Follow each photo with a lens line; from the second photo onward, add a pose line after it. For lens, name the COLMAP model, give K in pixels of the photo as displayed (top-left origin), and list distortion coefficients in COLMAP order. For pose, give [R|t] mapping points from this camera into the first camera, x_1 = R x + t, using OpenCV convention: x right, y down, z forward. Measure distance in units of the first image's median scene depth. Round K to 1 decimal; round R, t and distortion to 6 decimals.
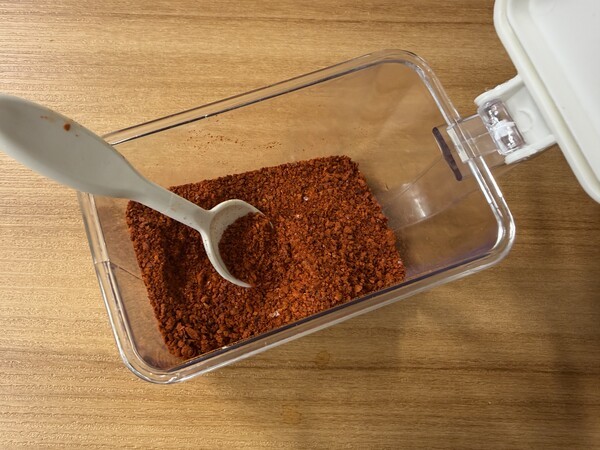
lens RADIAL K [[437.1, 0, 242.1], [0, 437.1, 222.0], [0, 0, 1]] dist [0.003352, 0.012496]
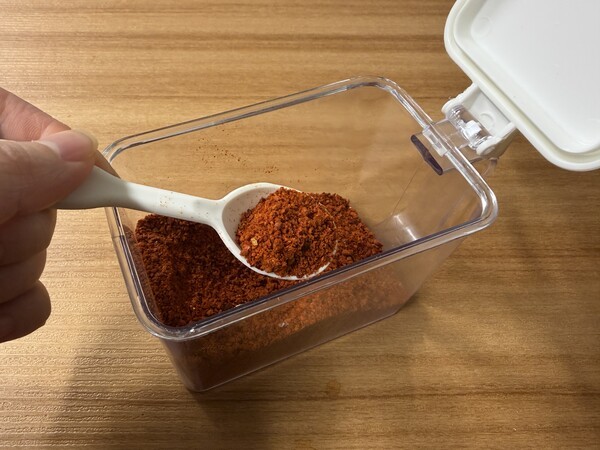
lens RADIAL K [[437.1, 0, 242.1], [0, 437.1, 222.0], [0, 0, 1]] dist [0.003352, 0.012496]
pose [[0.999247, -0.026939, 0.027911, -0.034078], [0.033906, 0.956097, -0.291081, 0.250198], [-0.018844, 0.291809, 0.956291, -0.018288]]
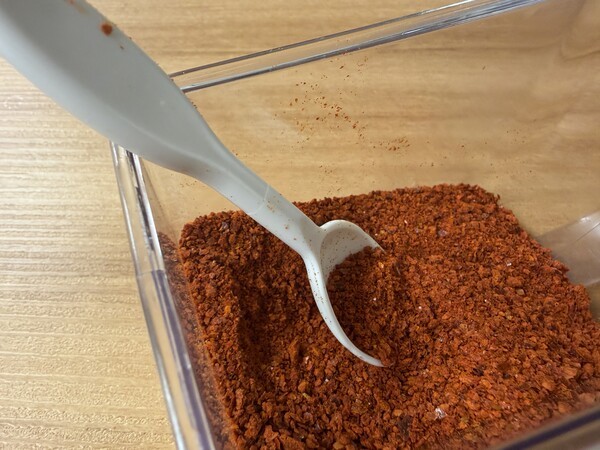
lens RADIAL K [[437.1, 0, 242.1], [0, 437.1, 222.0], [0, 0, 1]] dist [0.003352, 0.012496]
pose [[0.998621, -0.007609, -0.051940, -0.126560], [-0.006585, 0.963468, -0.267743, 0.112191], [0.052080, 0.267716, 0.962089, 0.339368]]
